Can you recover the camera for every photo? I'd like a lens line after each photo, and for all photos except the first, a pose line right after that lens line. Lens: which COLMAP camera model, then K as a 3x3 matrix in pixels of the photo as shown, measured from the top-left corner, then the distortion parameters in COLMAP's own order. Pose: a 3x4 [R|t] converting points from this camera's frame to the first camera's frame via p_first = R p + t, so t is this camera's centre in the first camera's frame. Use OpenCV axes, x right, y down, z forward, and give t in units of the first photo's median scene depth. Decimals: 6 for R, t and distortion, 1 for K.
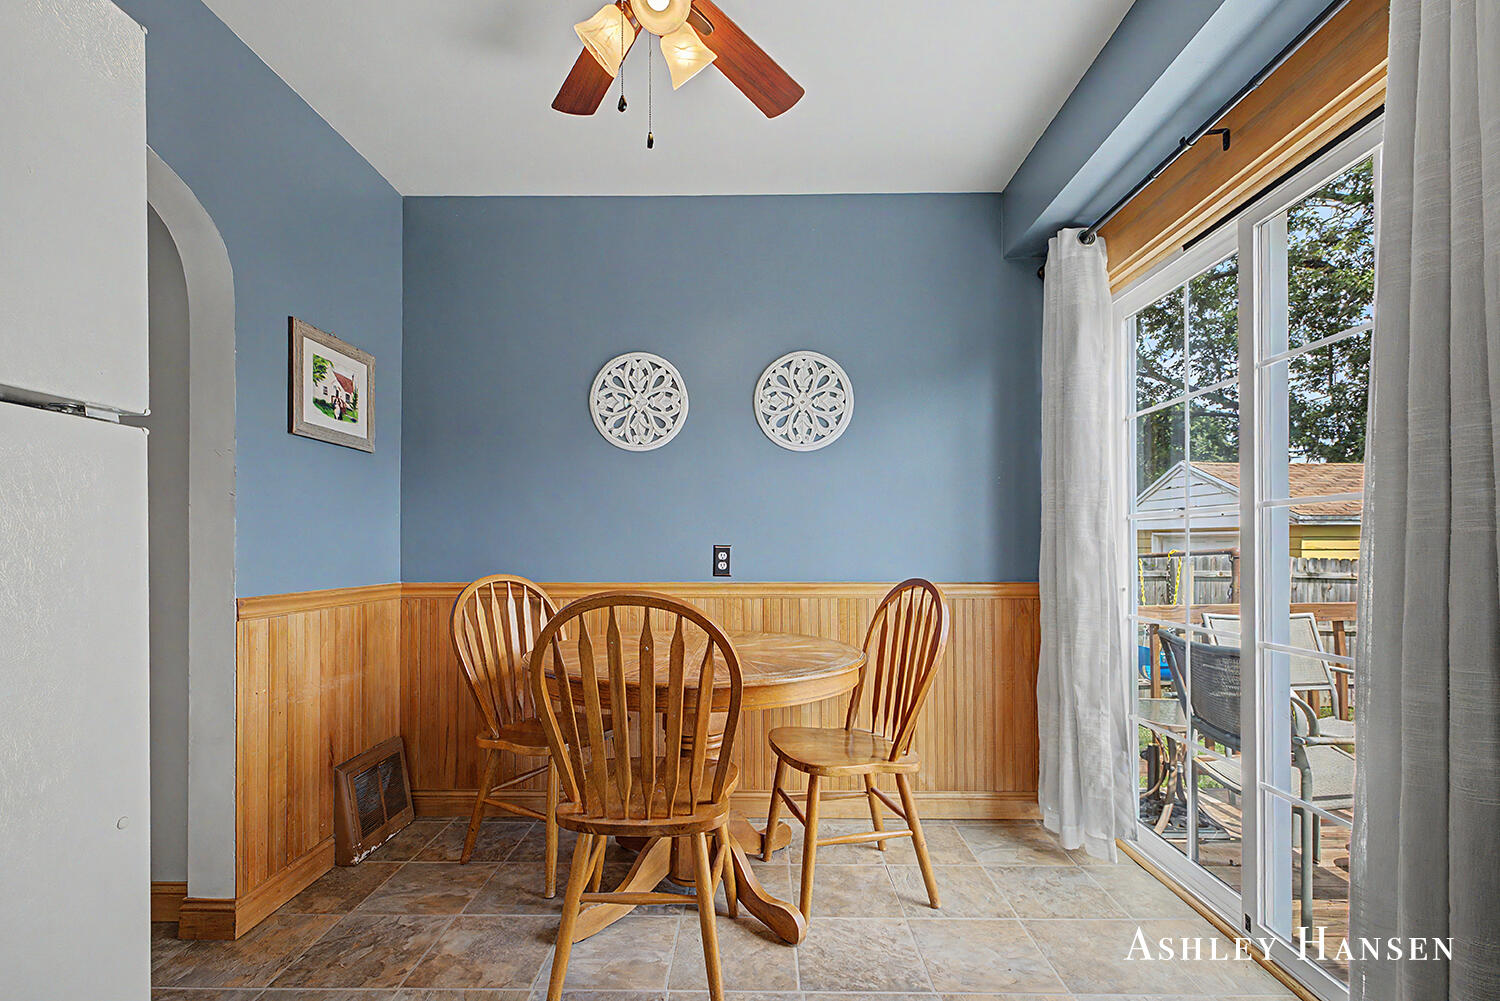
lens RADIAL K [[662.0, 0, 706.8], [0, 662.0, 546.5], [0, 0, 1]] dist [0.002692, 0.000126]
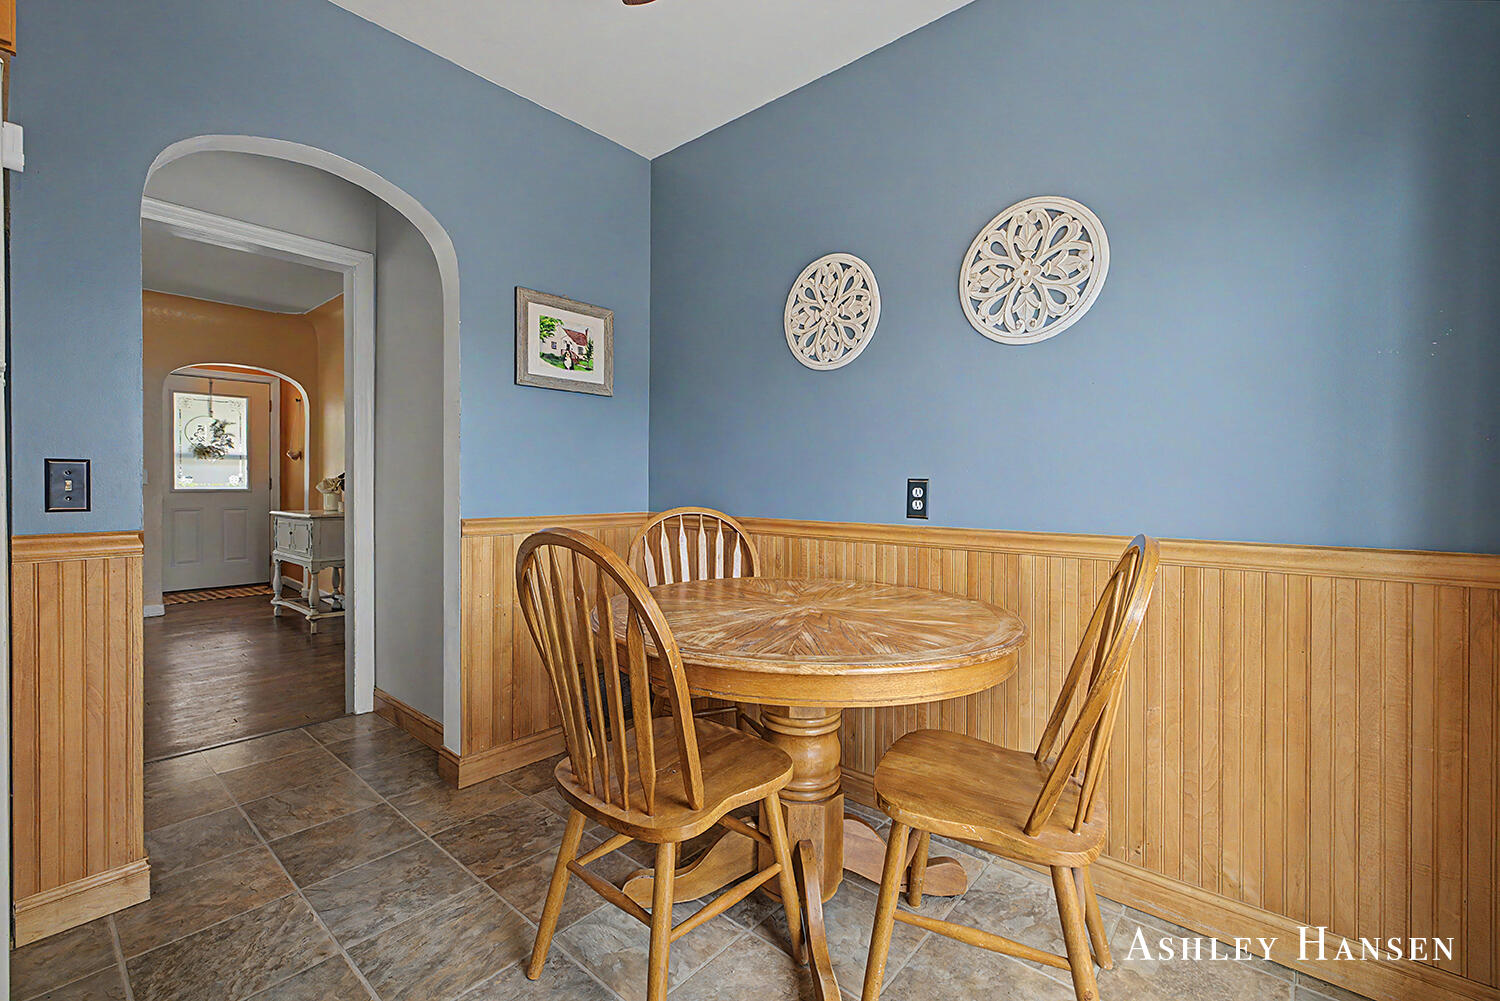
lens RADIAL K [[603.7, 0, 843.5], [0, 603.7, 492.3], [0, 0, 1]] dist [-0.002234, -0.000155]
pose [[0.782217, 0.011904, -0.622892, 0.405776], [-0.009275, 0.999929, 0.007461, 0.009935], [0.622936, -0.000059, 0.782272, 0.397064]]
